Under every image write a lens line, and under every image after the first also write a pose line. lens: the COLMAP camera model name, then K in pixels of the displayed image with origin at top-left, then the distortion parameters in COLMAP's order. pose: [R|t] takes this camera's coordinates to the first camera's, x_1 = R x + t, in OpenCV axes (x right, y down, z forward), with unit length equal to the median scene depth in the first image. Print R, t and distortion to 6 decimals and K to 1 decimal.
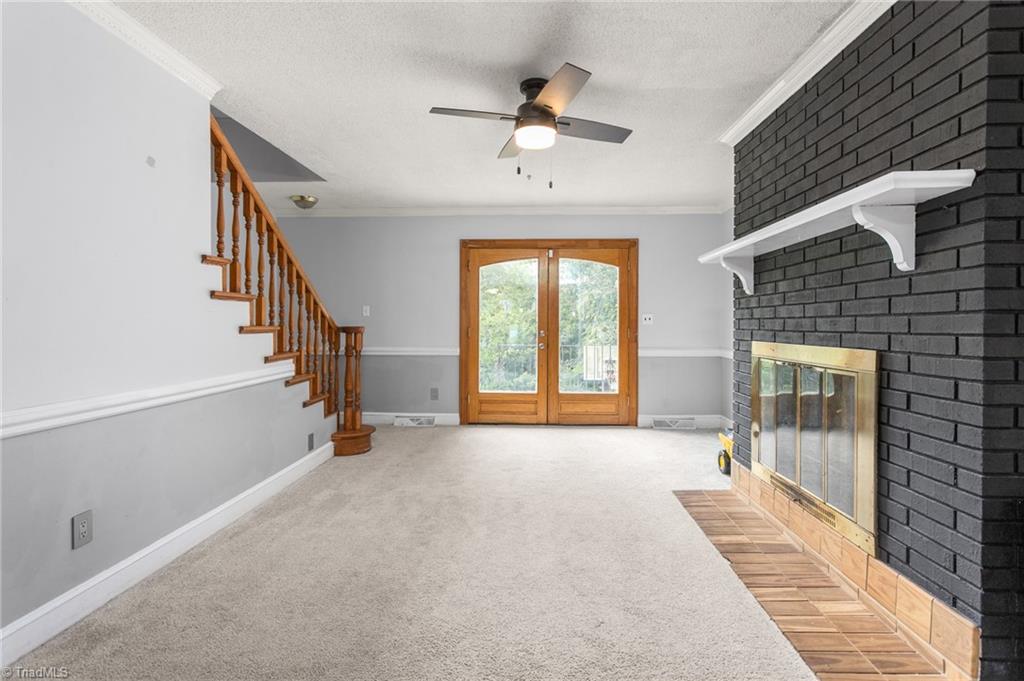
lens RADIAL K [[491.8, 0, 522.1], [0, 491.8, 327.9], [0, 0, 1]] dist [-0.004984, 0.003205]
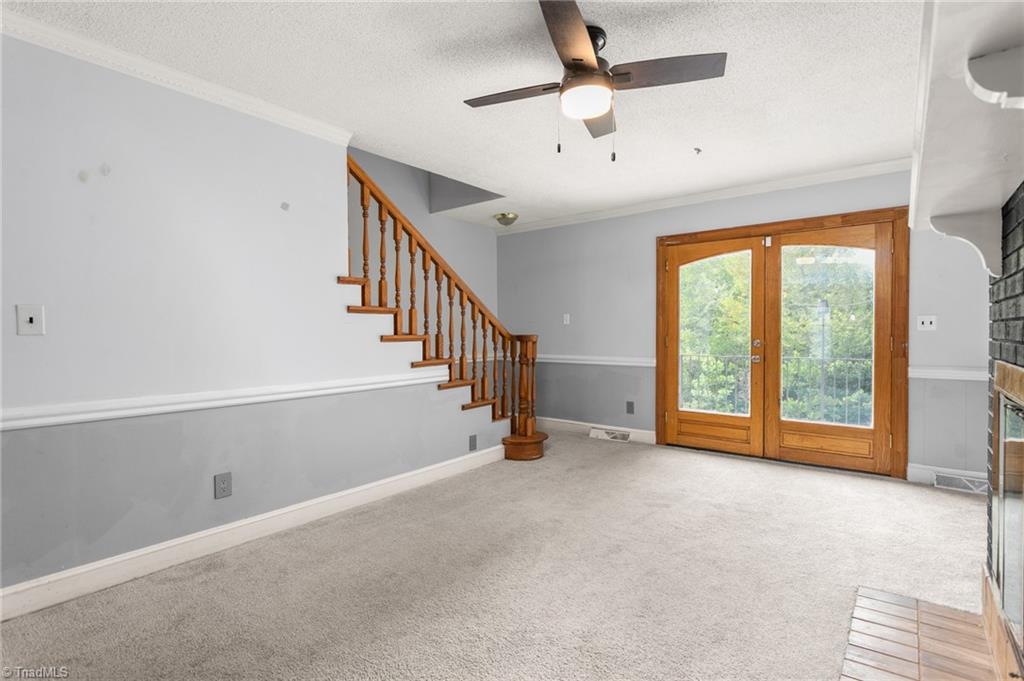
lens RADIAL K [[491.8, 0, 521.4], [0, 491.8, 341.4], [0, 0, 1]] dist [-0.004984, 0.003205]
pose [[0.813204, 0.006327, -0.581944, 0.311336], [0.001077, 0.999923, 0.012377, -0.003036], [0.581977, -0.010692, 0.813135, 0.207871]]
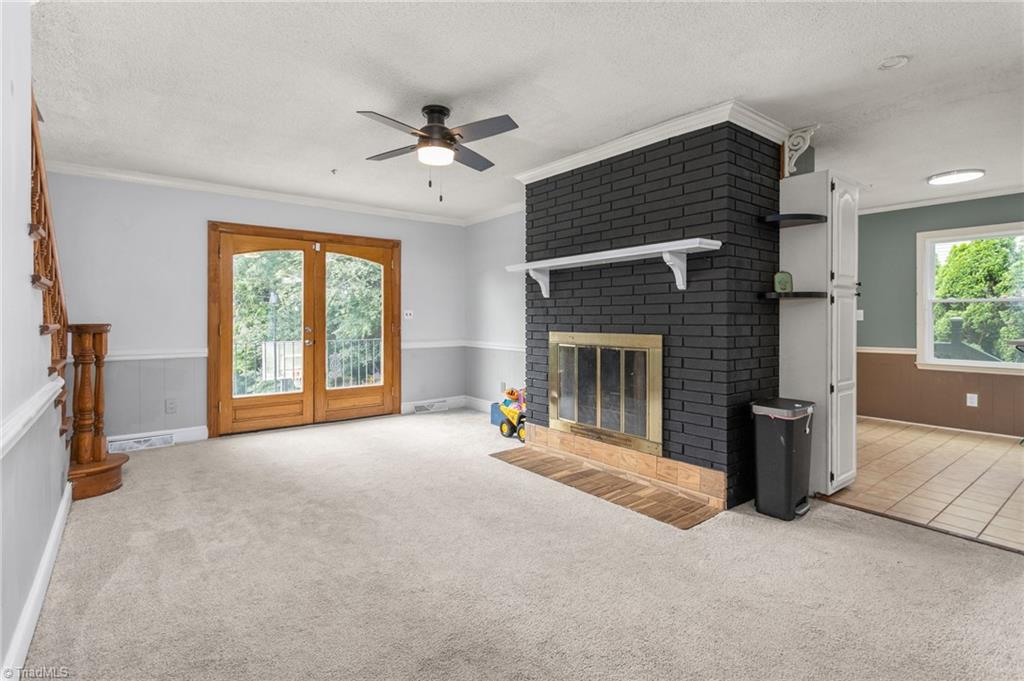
lens RADIAL K [[491.8, 0, 516.4], [0, 491.8, 317.9], [0, 0, 1]] dist [-0.004984, 0.003205]
pose [[0.765859, -0.002258, 0.643005, -0.423849], [0.007334, 0.999959, -0.005224, -0.004716], [-0.642967, 0.008717, 0.765844, 0.009123]]
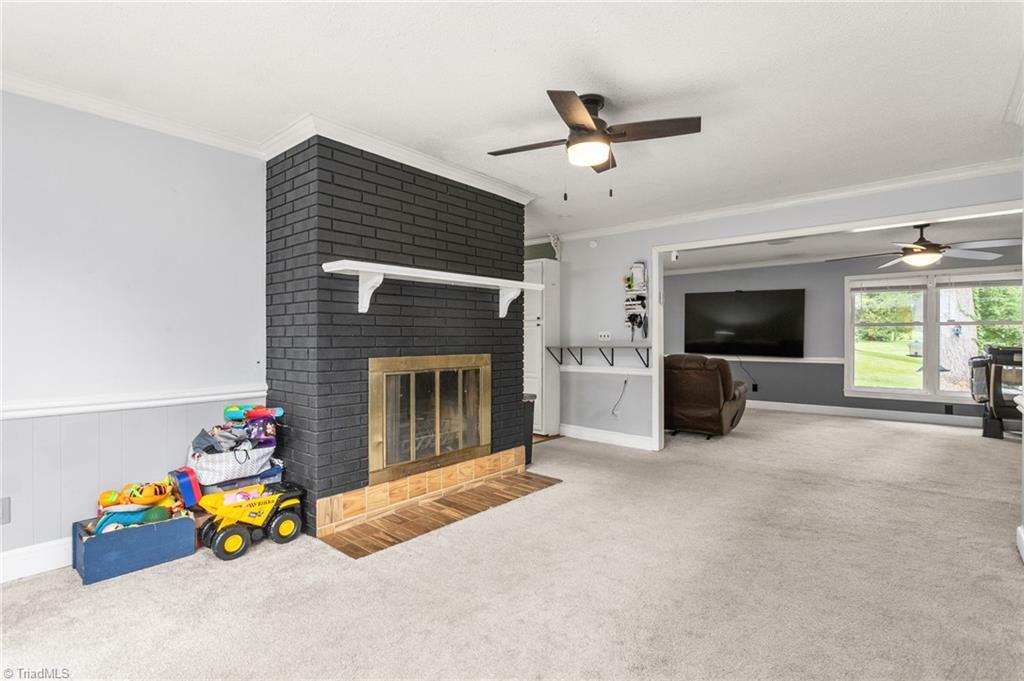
lens RADIAL K [[491.8, 0, 518.1], [0, 491.8, 338.2], [0, 0, 1]] dist [-0.004984, 0.003205]
pose [[-0.782400, -0.004245, 0.622762, -0.364677], [0.003486, 0.999931, 0.011196, -0.023157], [-0.622767, 0.010931, -0.782331, 1.409178]]
